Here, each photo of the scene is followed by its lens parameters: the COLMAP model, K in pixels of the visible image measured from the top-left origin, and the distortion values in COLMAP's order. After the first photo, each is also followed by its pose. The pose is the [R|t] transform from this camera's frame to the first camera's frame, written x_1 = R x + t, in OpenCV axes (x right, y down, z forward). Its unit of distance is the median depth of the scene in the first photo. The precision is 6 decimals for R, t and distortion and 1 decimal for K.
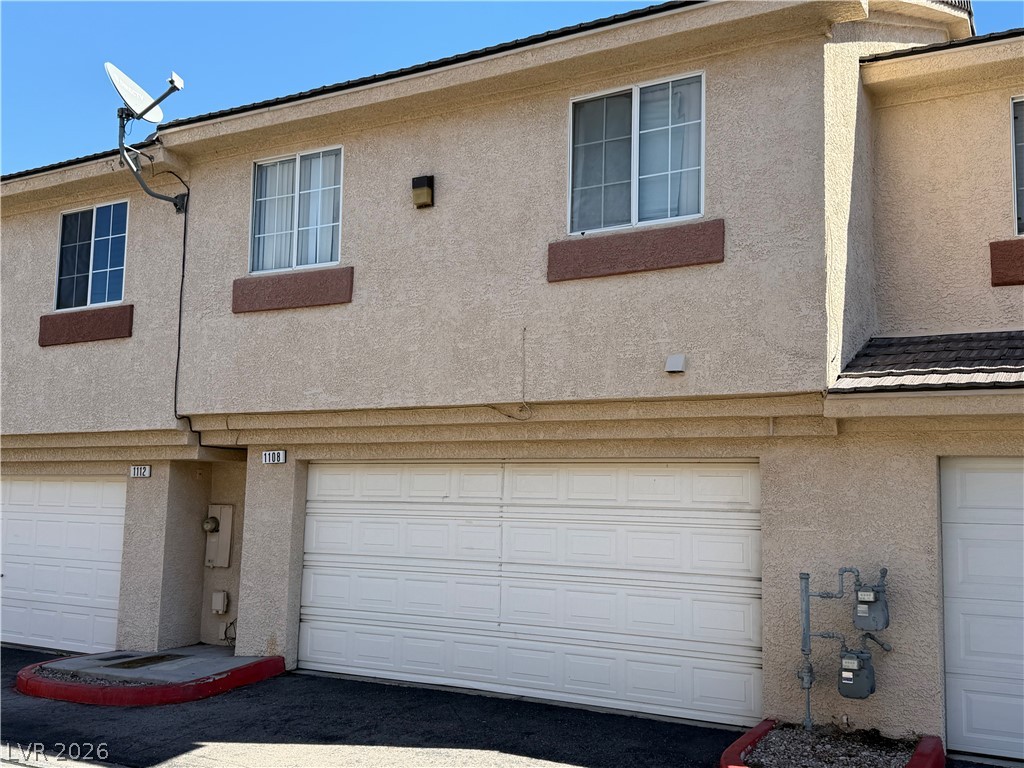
lens RADIAL K [[1007.3, 0, 517.0], [0, 1007.3, 387.0], [0, 0, 1]] dist [0.069259, 0.000000]
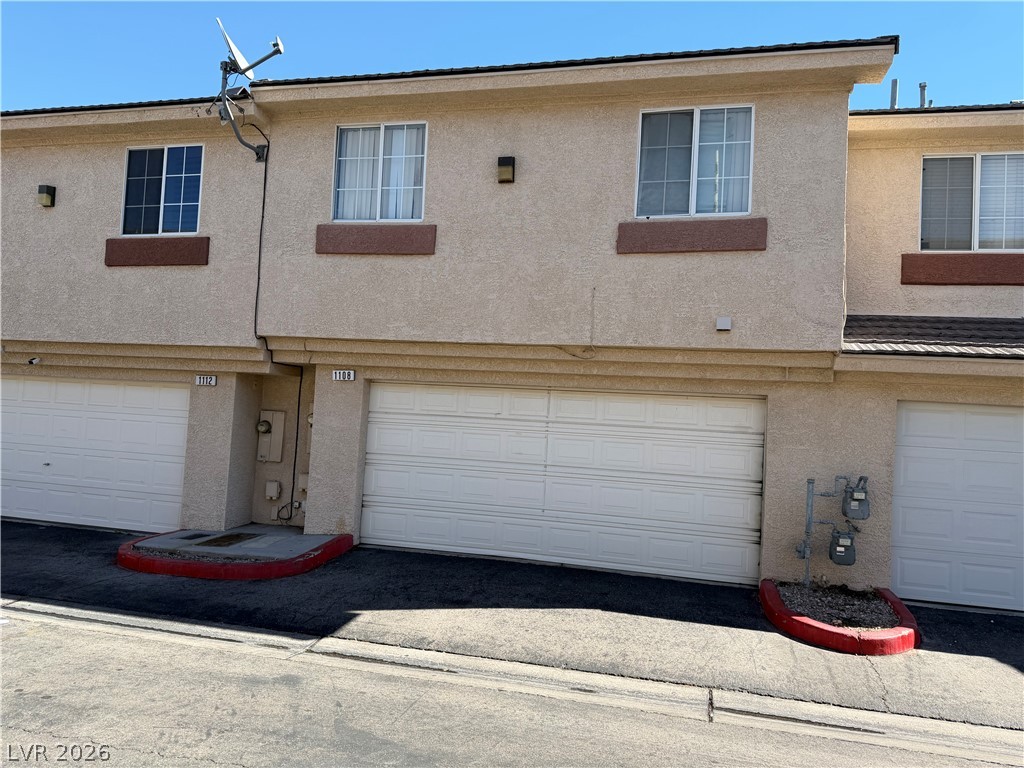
lens RADIAL K [[722.3, 0, 507.0], [0, 722.3, 385.7], [0, 0, 1]] dist [0.042849, -0.055660]
pose [[0.962350, 0.042245, 0.268512, -0.318783], [-0.064422, 0.995151, 0.074322, 0.004781], [-0.264070, -0.088821, 0.960405, 0.121431]]
